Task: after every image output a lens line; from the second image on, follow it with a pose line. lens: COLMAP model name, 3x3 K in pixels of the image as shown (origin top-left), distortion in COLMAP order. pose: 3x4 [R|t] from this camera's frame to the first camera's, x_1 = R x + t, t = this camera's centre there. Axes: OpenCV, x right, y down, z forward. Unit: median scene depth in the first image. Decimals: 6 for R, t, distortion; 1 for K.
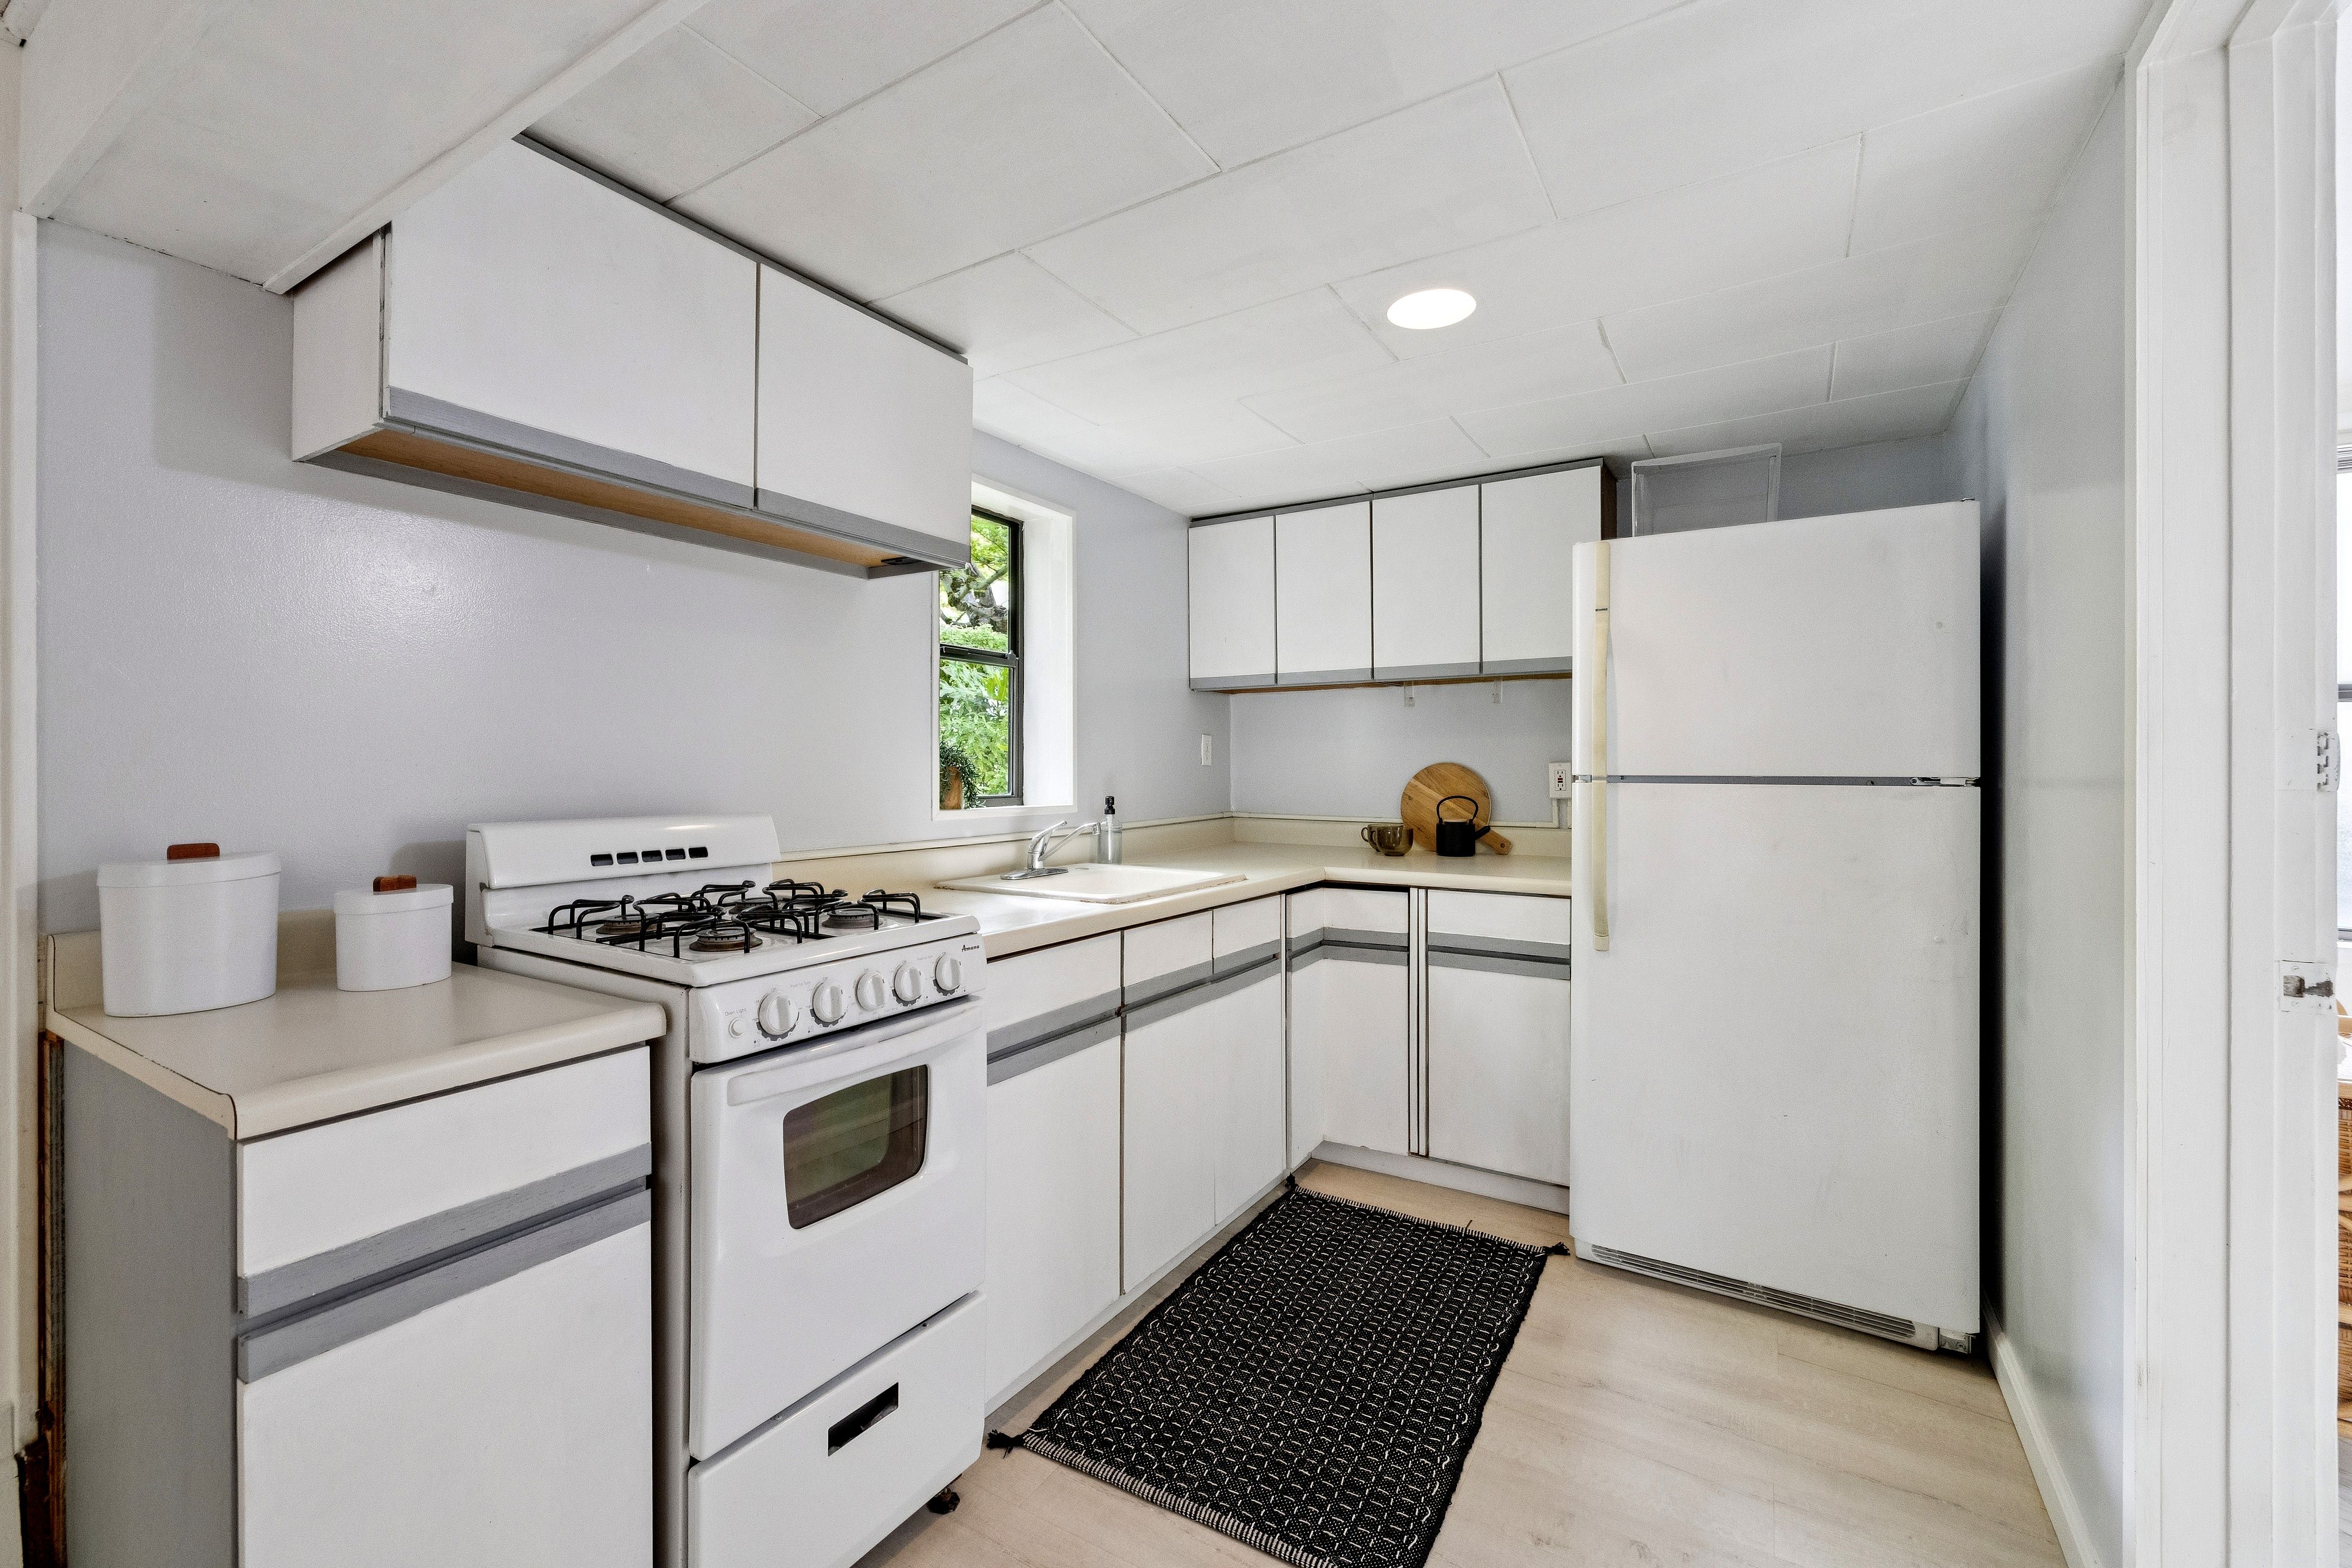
lens RADIAL K [[985.4, 0, 1167.1], [0, 985.4, 778.2], [0, 0, 1]] dist [0.003192, 0.000208]
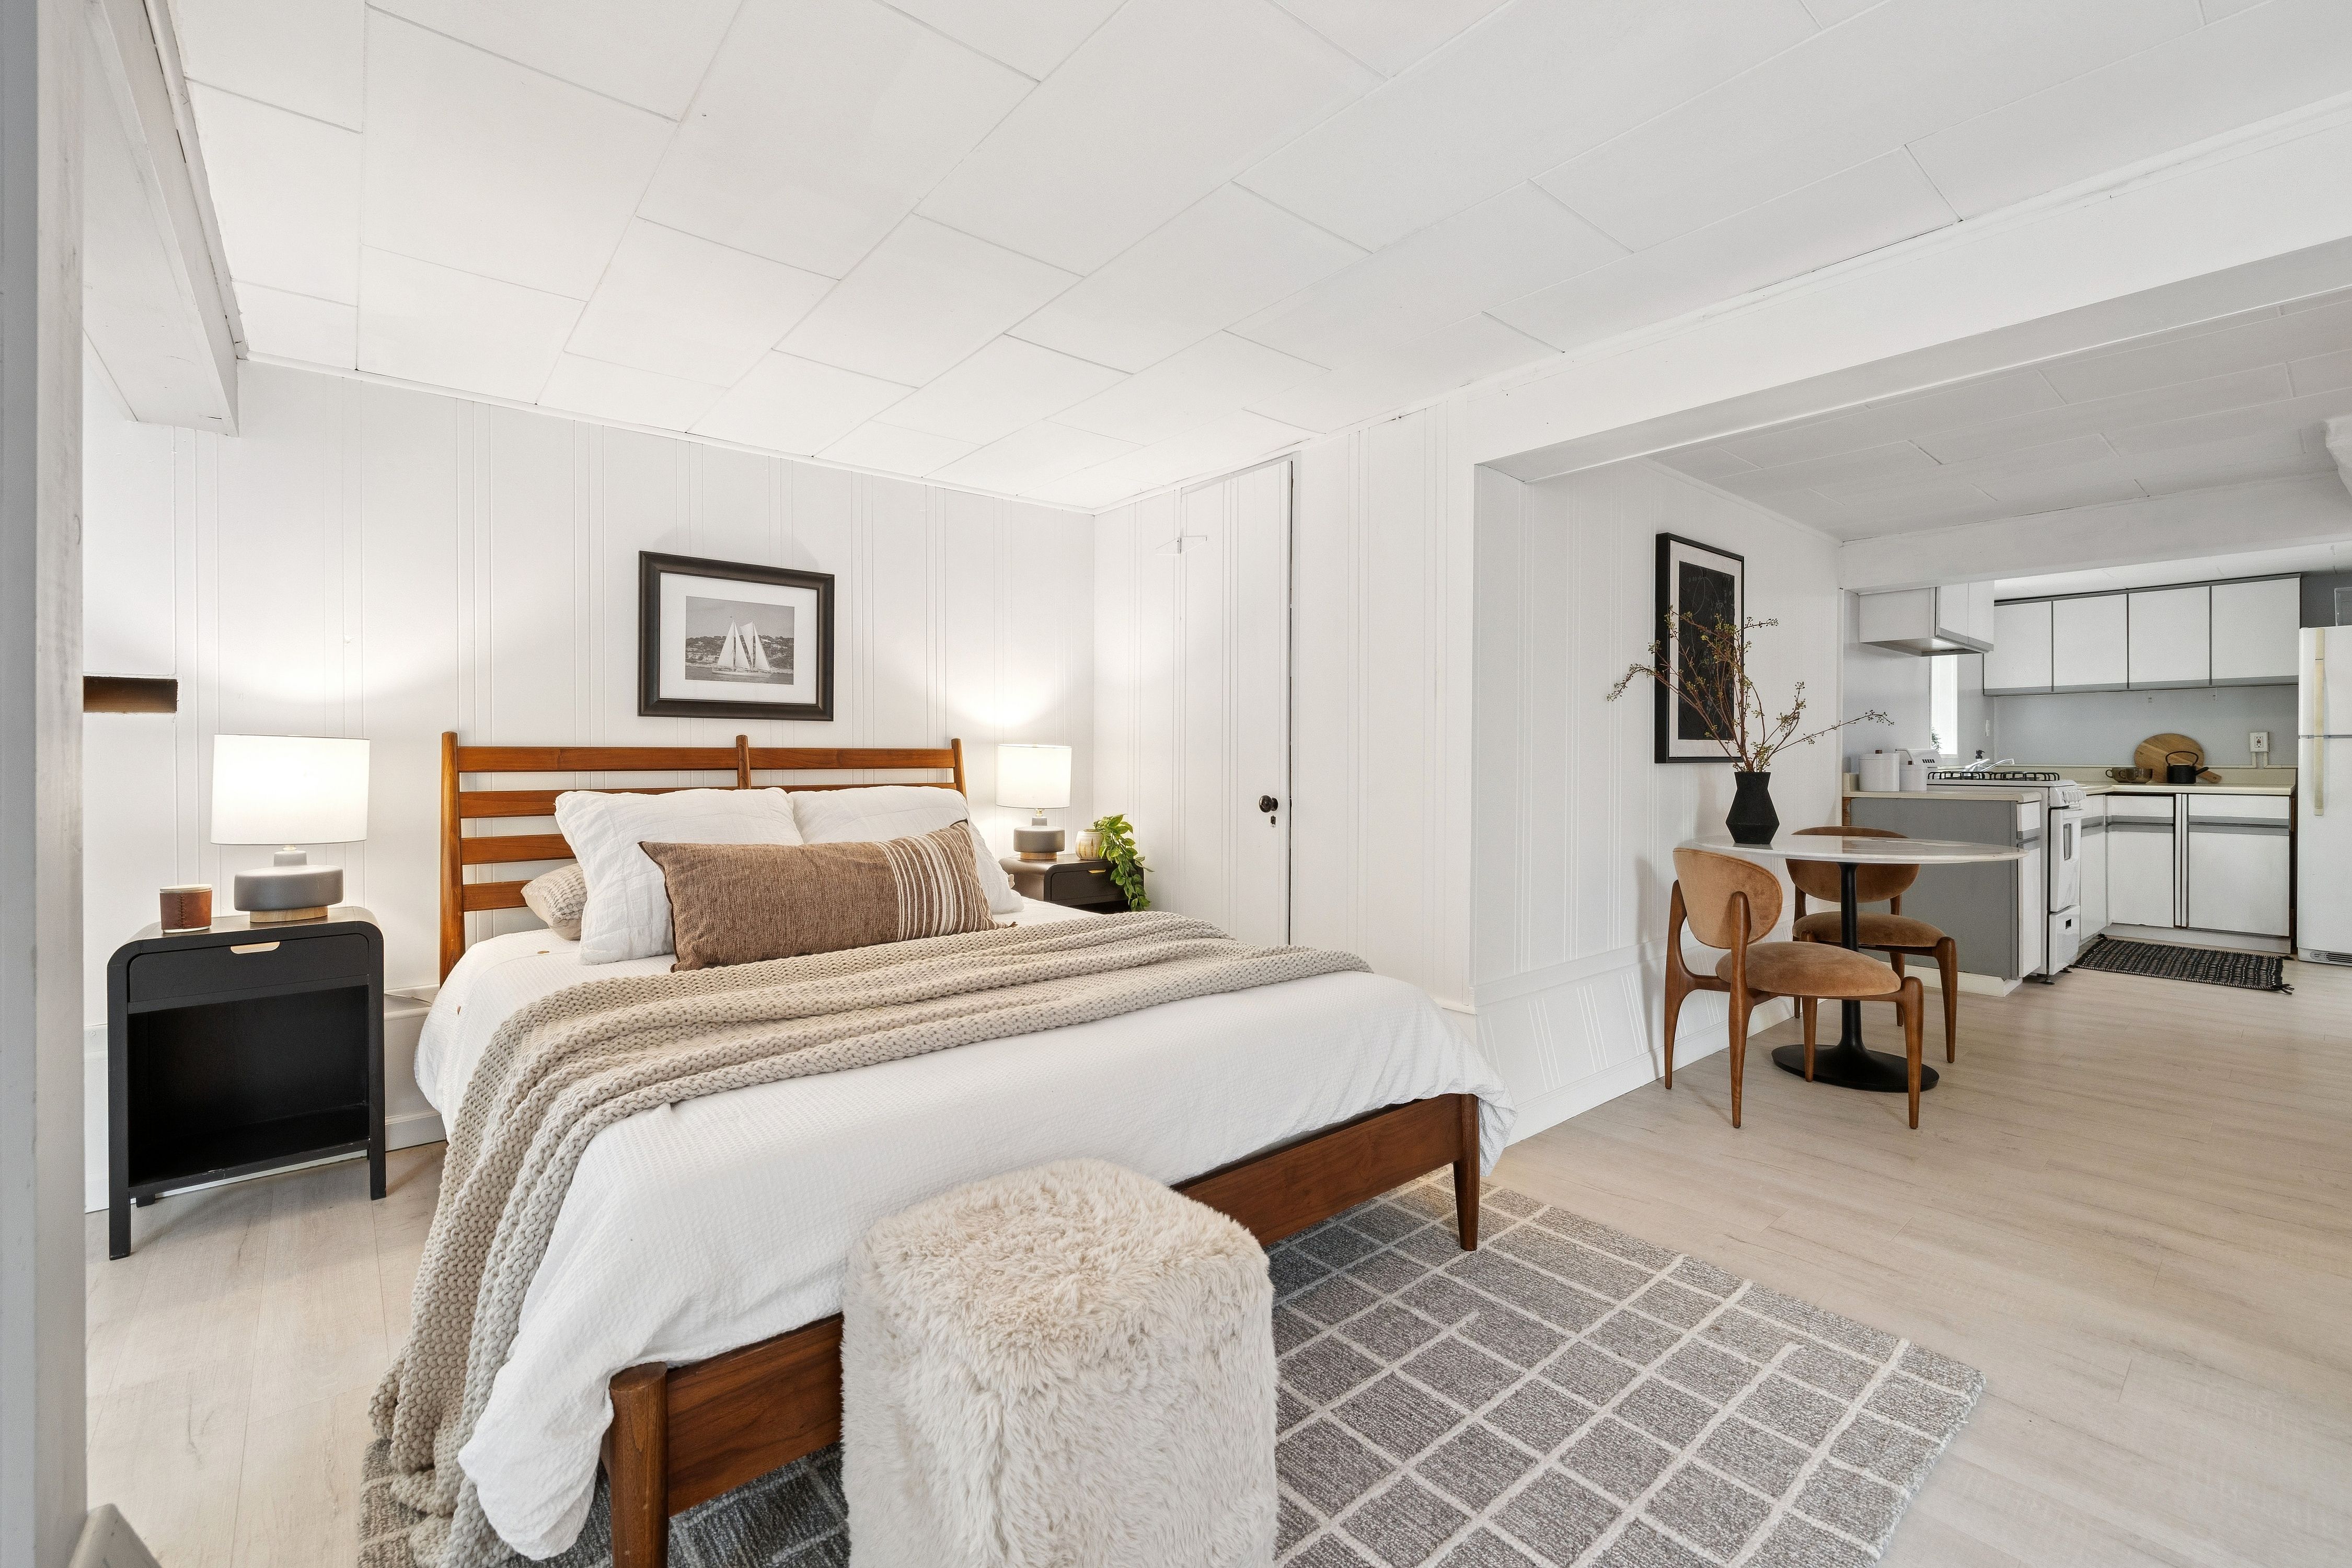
lens RADIAL K [[985.4, 0, 1181.7], [0, 985.4, 766.2], [0, 0, 1]] dist [0.003192, 0.000208]
pose [[0.950281, 0.002271, -0.311386, -0.977250], [-0.002221, 0.999997, 0.000515, 0.053748], [0.311386, 0.000202, 0.950283, -1.438116]]
